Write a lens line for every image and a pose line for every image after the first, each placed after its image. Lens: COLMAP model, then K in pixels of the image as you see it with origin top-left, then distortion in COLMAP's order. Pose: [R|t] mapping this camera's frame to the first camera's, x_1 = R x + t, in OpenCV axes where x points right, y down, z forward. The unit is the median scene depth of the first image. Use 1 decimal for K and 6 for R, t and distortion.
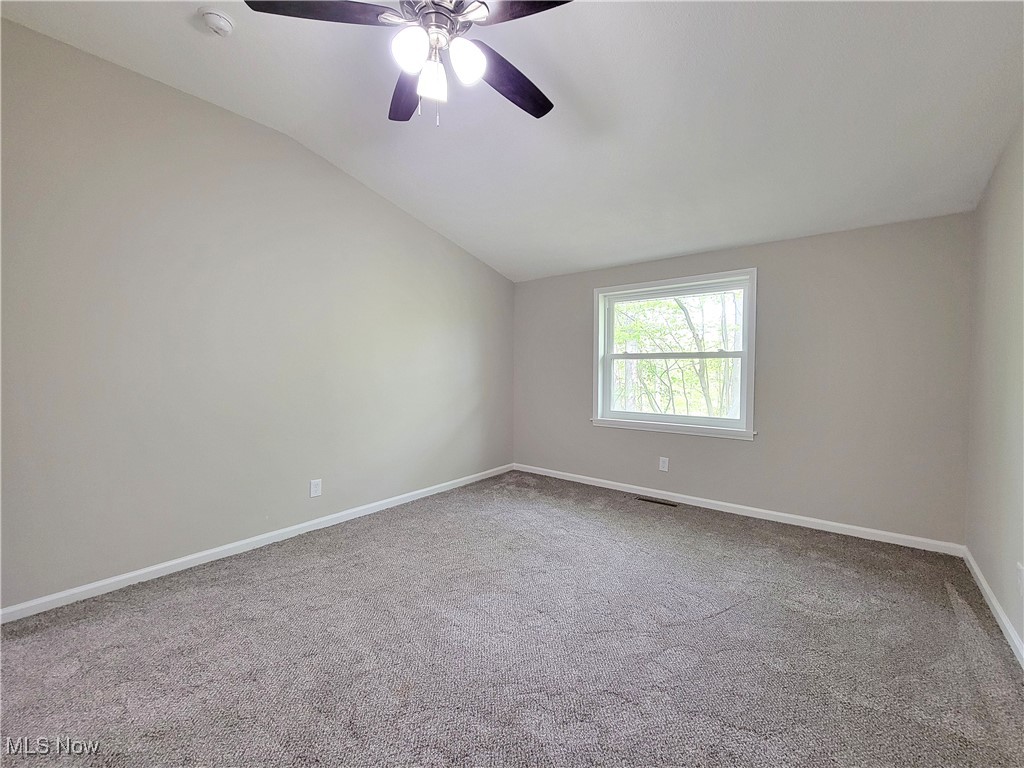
lens RADIAL K [[418.7, 0, 517.6], [0, 418.7, 381.6], [0, 0, 1]] dist [0.004876, -0.002414]
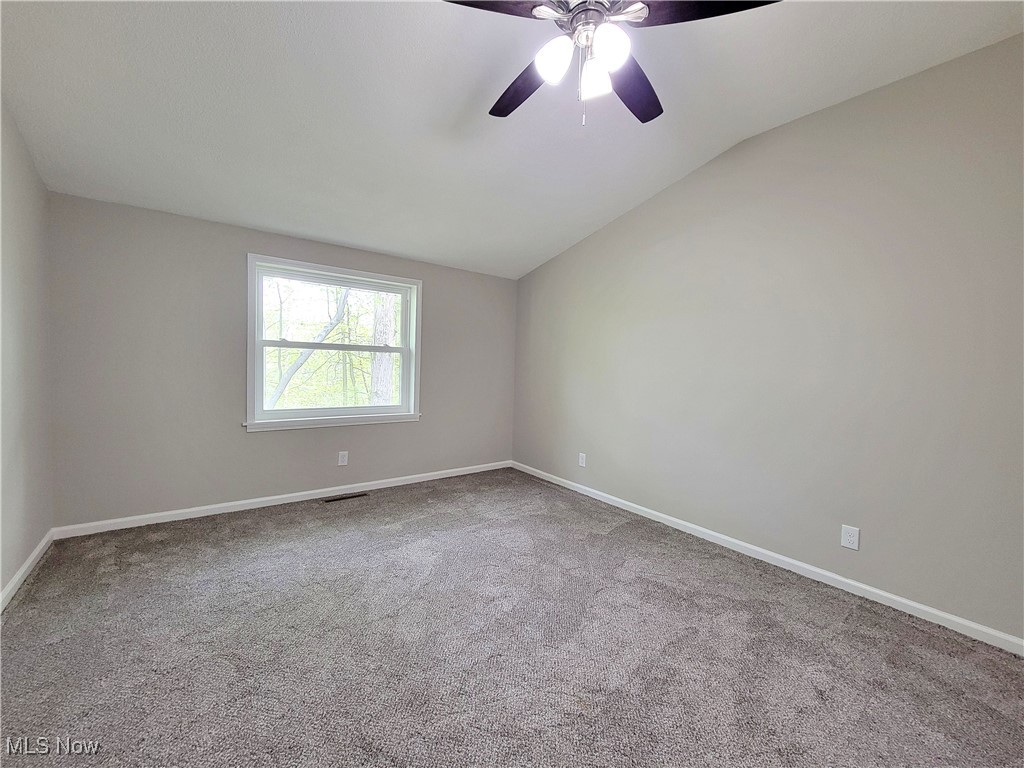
lens RADIAL K [[406.1, 0, 512.0], [0, 406.1, 384.0], [0, 0, 1]] dist [0.000457, -0.000152]
pose [[0.240140, -0.034488, 0.970125, -0.489721], [0.003022, 0.999390, 0.034780, -0.008077], [-0.970734, -0.005420, 0.240098, 0.409446]]
